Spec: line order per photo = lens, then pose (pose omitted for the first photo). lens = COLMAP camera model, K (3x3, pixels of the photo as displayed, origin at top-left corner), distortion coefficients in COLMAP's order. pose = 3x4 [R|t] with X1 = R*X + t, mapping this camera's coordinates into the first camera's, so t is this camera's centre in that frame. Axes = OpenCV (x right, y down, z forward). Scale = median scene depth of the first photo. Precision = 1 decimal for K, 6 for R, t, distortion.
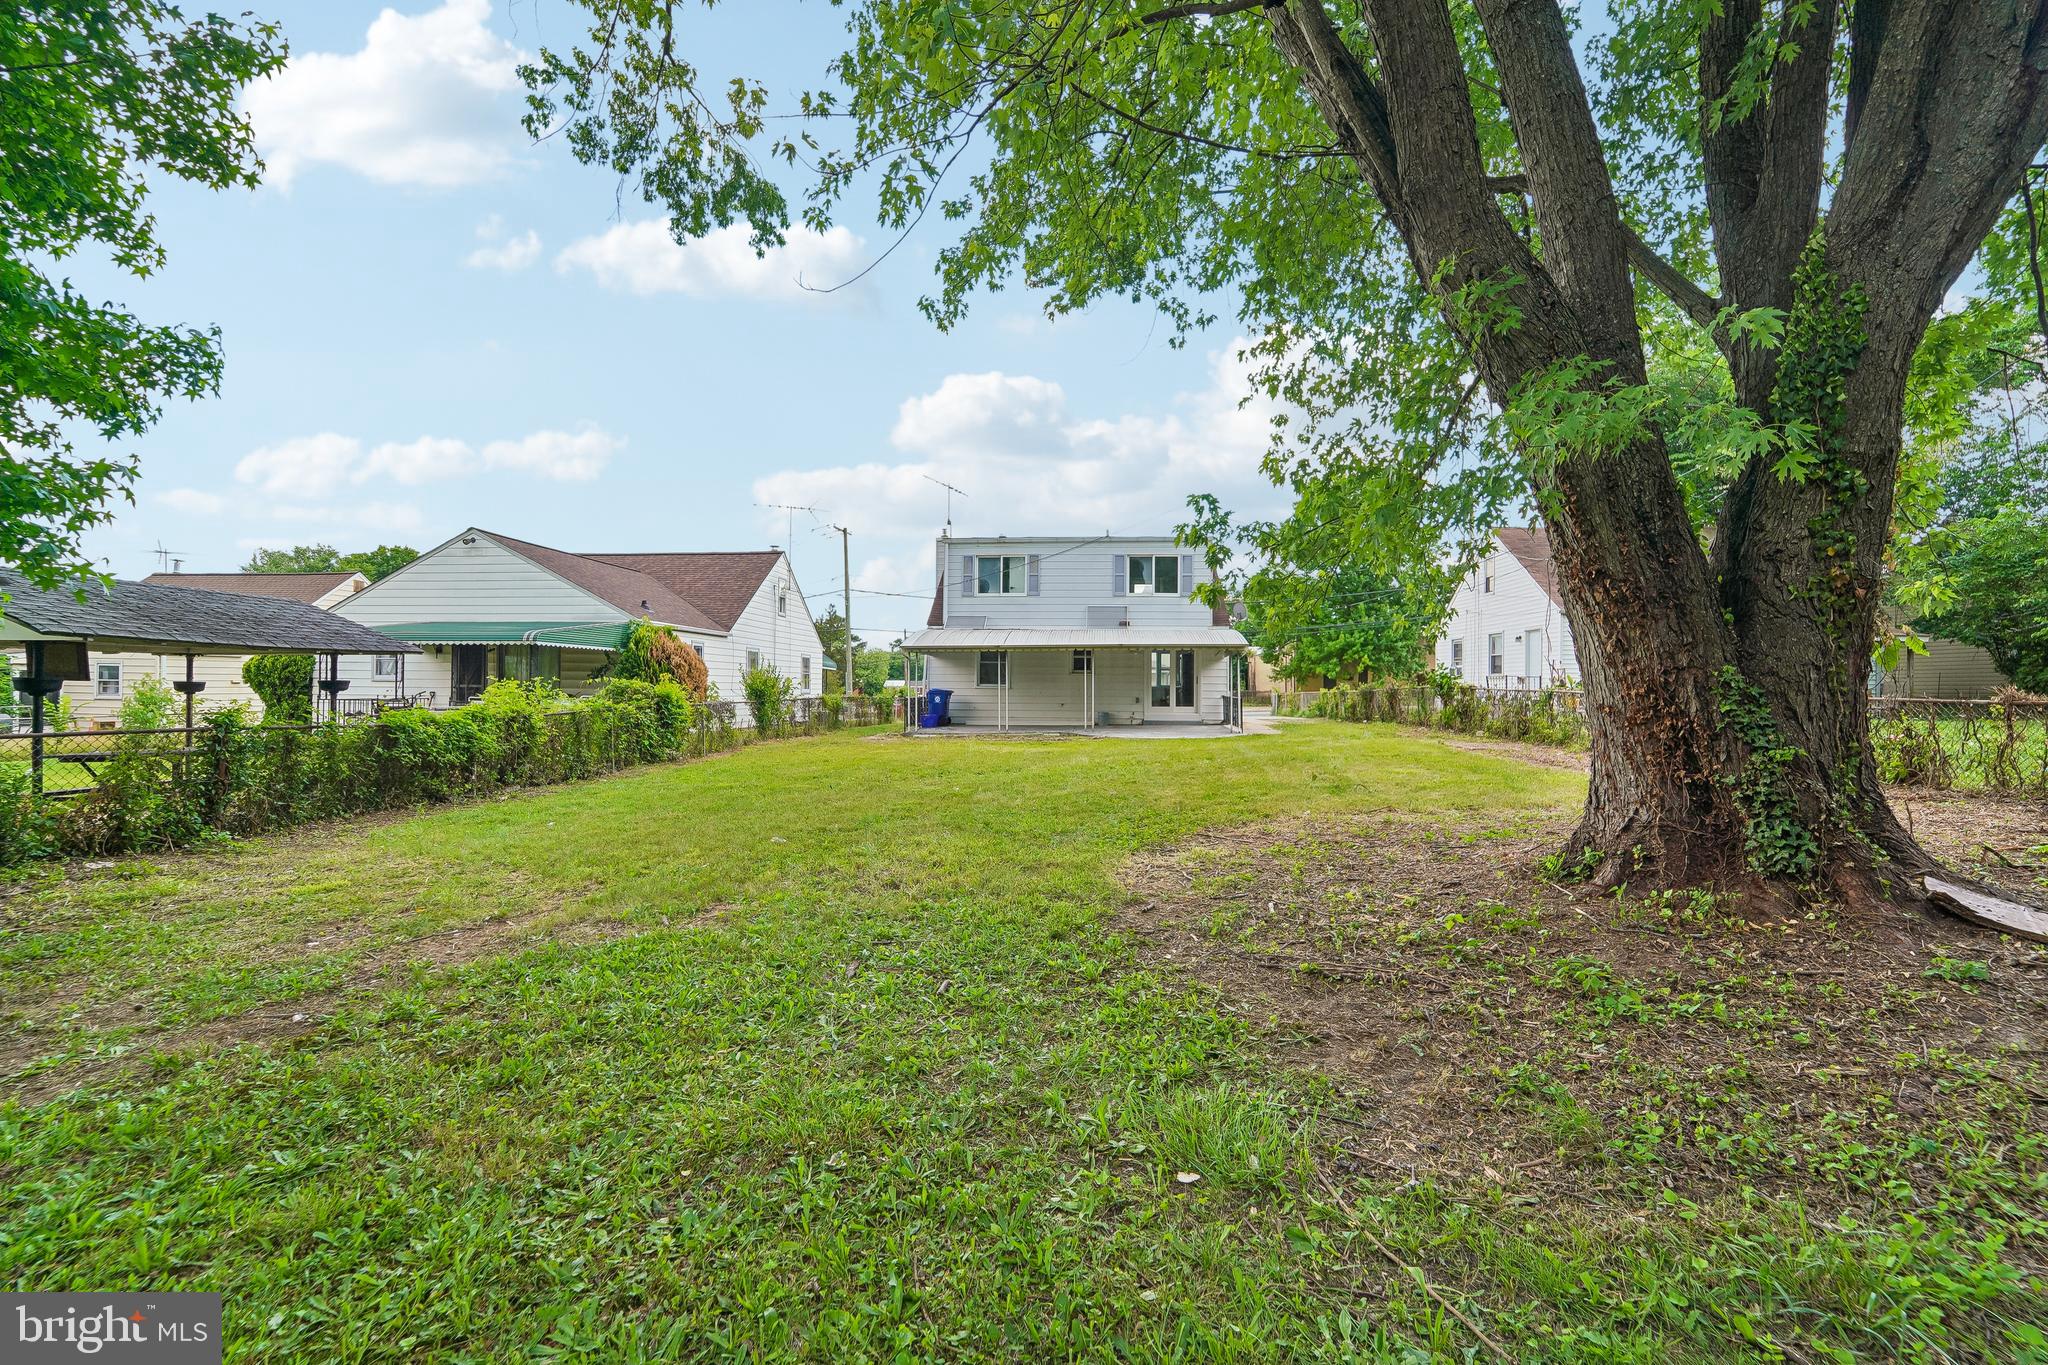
lens RADIAL K [[858.7, 0, 1024.0], [0, 858.7, 687.5], [0, 0, 1]] dist [-0.024418, 0.000633]
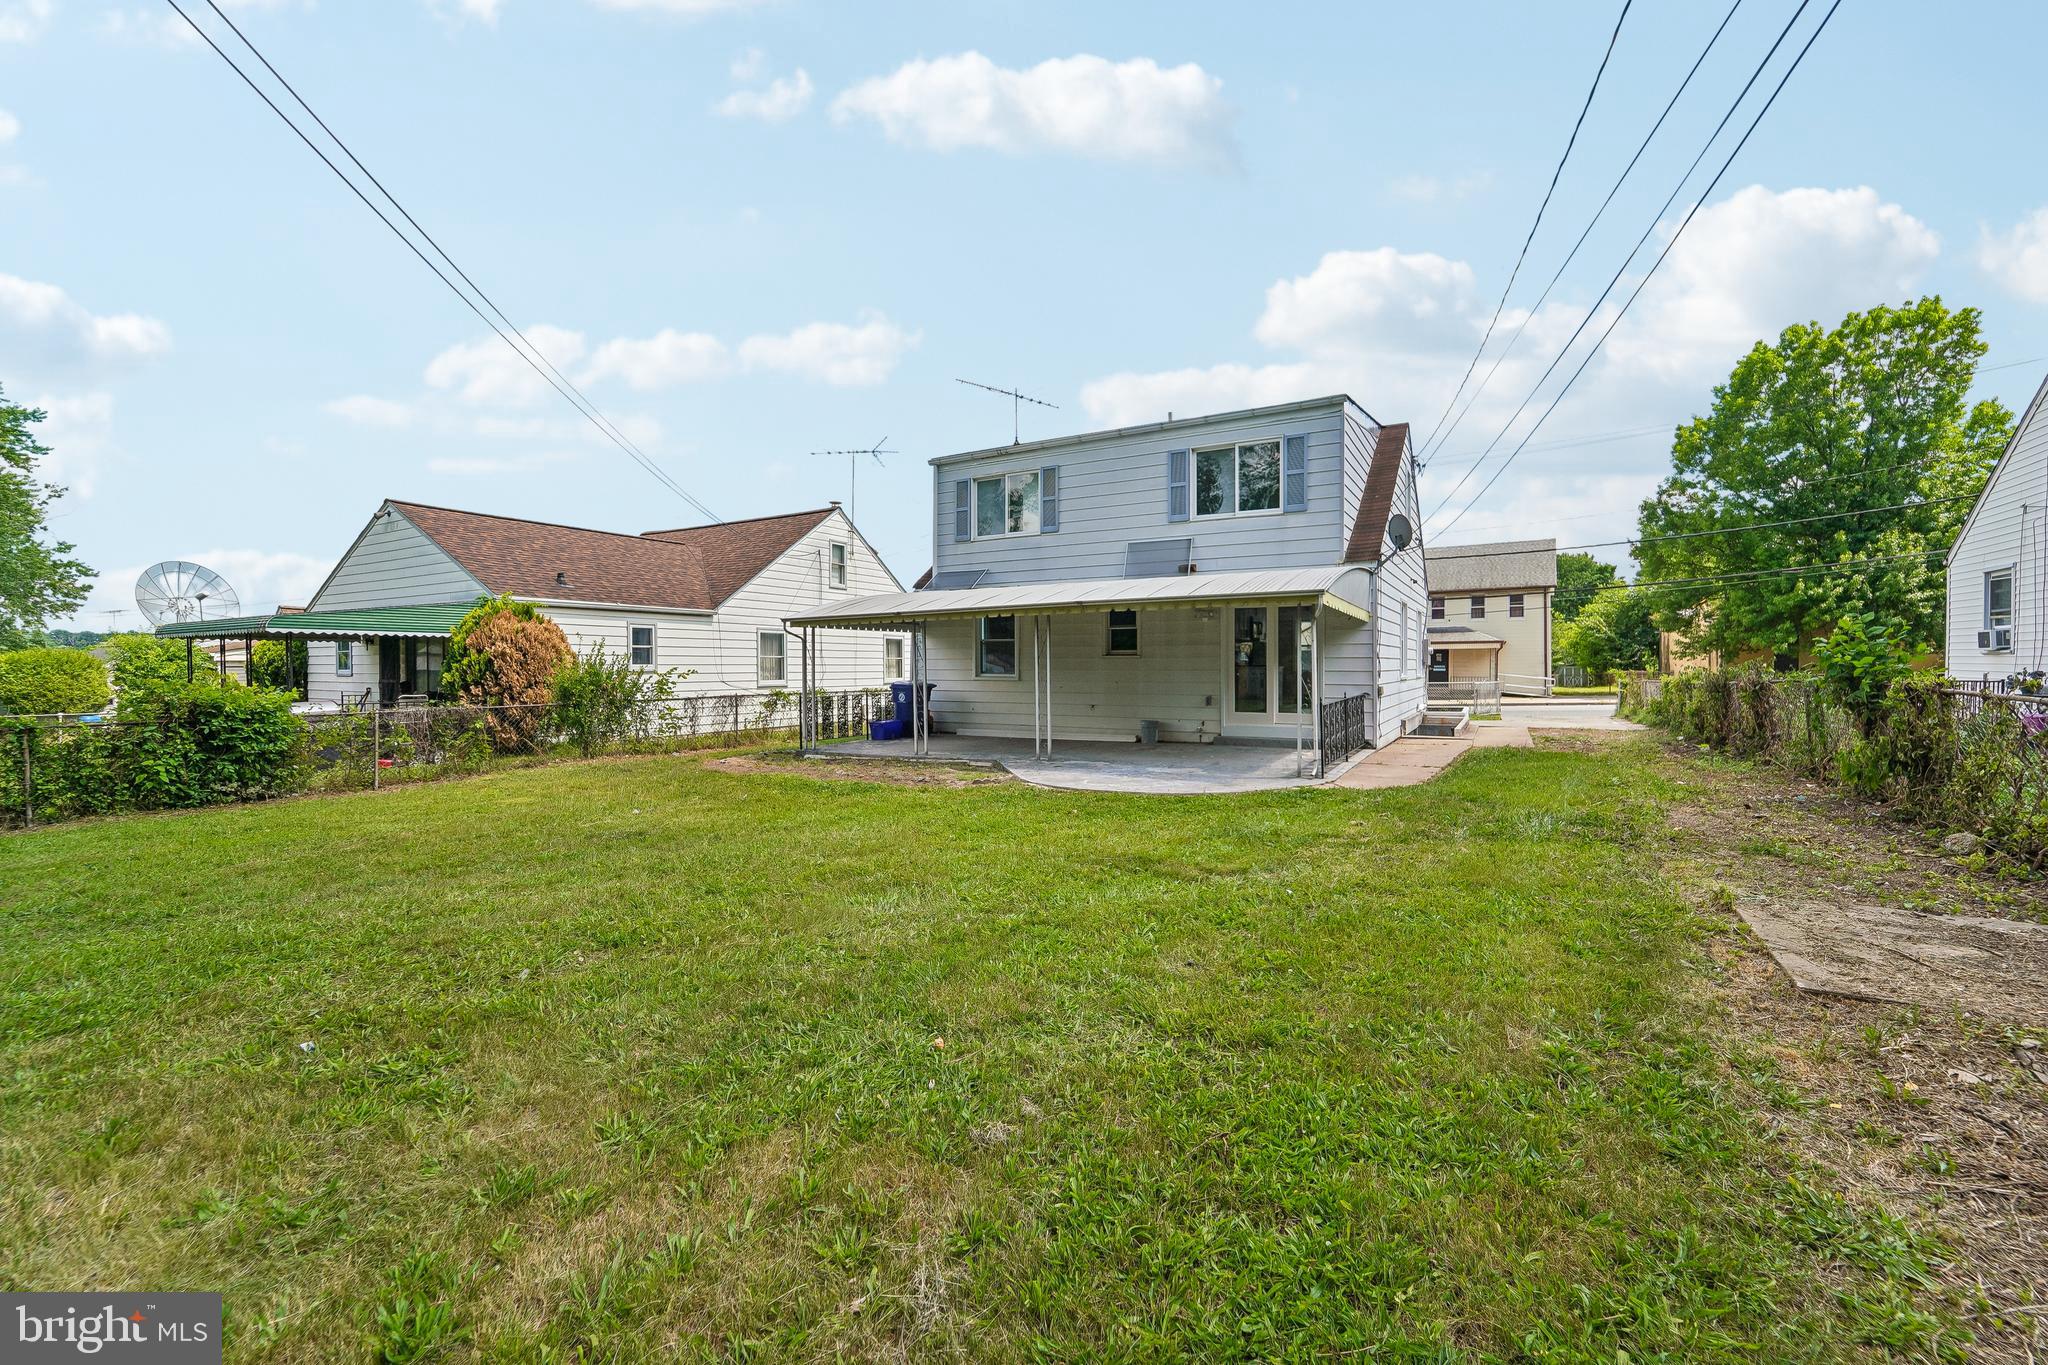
lens RADIAL K [[858.7, 0, 1006.0], [0, 858.7, 673.3], [0, 0, 1]] dist [-0.024418, 0.000633]
pose [[0.901176, -0.005237, -0.433422, 0.255790], [0.008218, 0.999954, 0.005004, -0.007412], [0.433376, -0.008071, 0.901177, 0.421350]]
